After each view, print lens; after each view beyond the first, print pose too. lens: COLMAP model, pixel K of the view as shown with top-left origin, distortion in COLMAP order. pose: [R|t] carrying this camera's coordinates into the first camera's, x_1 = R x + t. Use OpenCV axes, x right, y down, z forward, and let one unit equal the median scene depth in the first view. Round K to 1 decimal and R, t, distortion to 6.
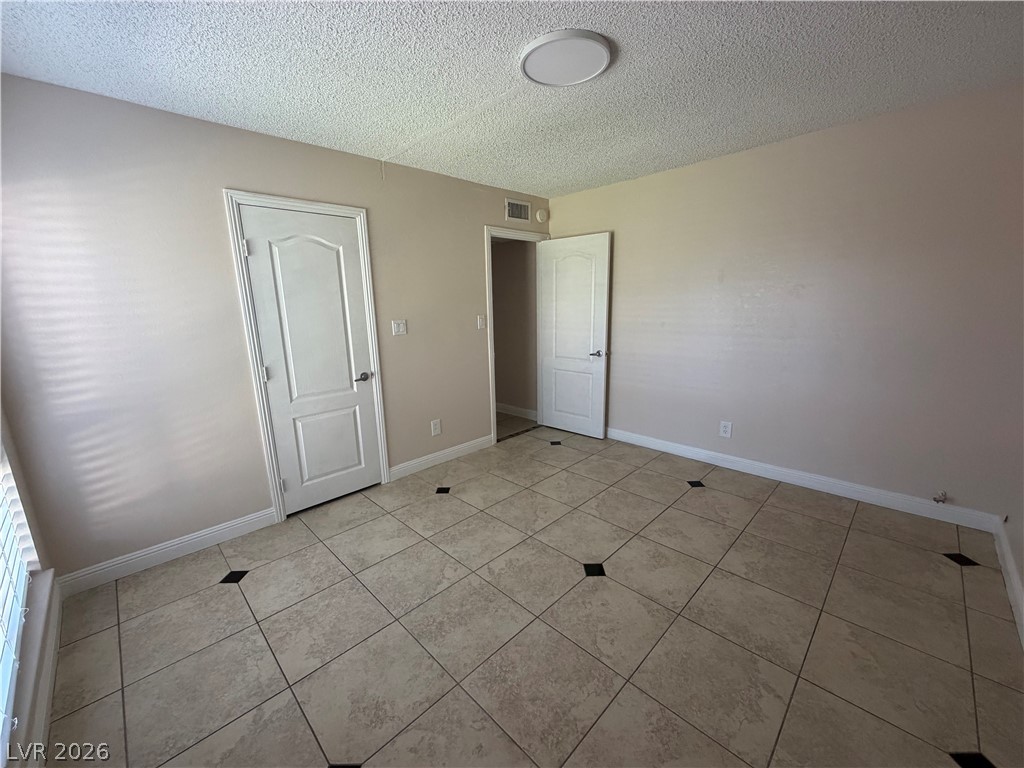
lens RADIAL K [[407.5, 0, 509.5], [0, 407.5, 384.8], [0, 0, 1]] dist [0.000171, -0.000362]
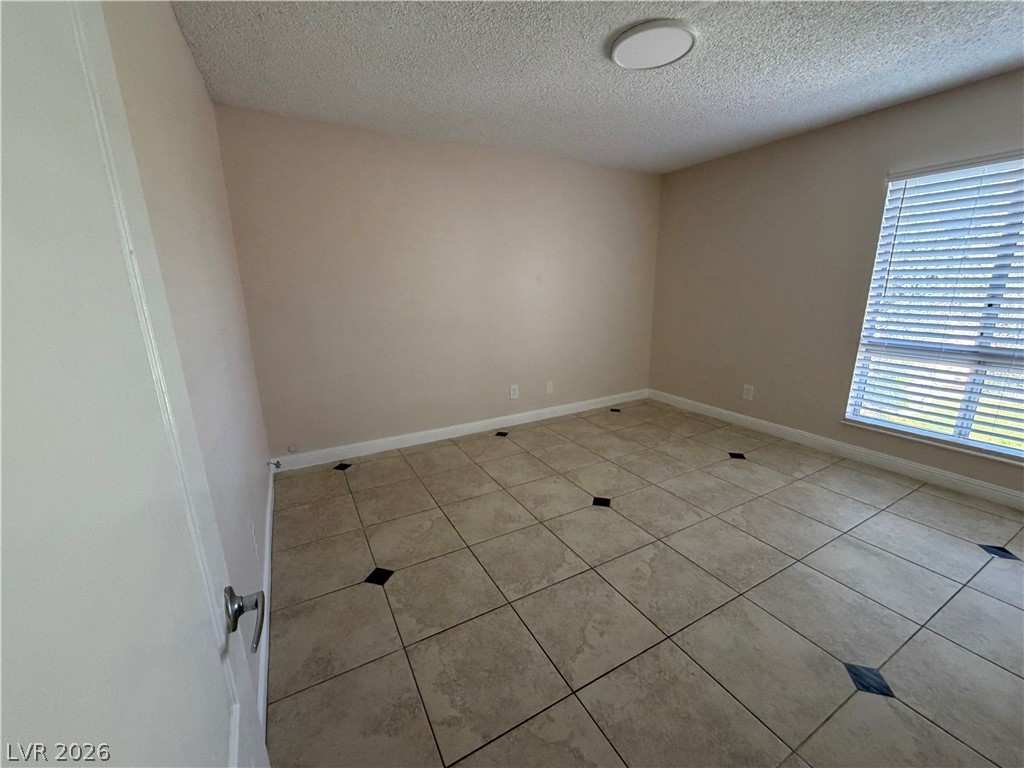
lens RADIAL K [[407.5, 0, 509.5], [0, 407.5, 384.8], [0, 0, 1]] dist [0.000171, -0.000362]
pose [[-0.958960, -0.023356, 0.282576, 0.129239], [0.102811, 0.900136, 0.423303, -0.353655], [-0.264244, 0.434983, -0.860793, 1.807935]]
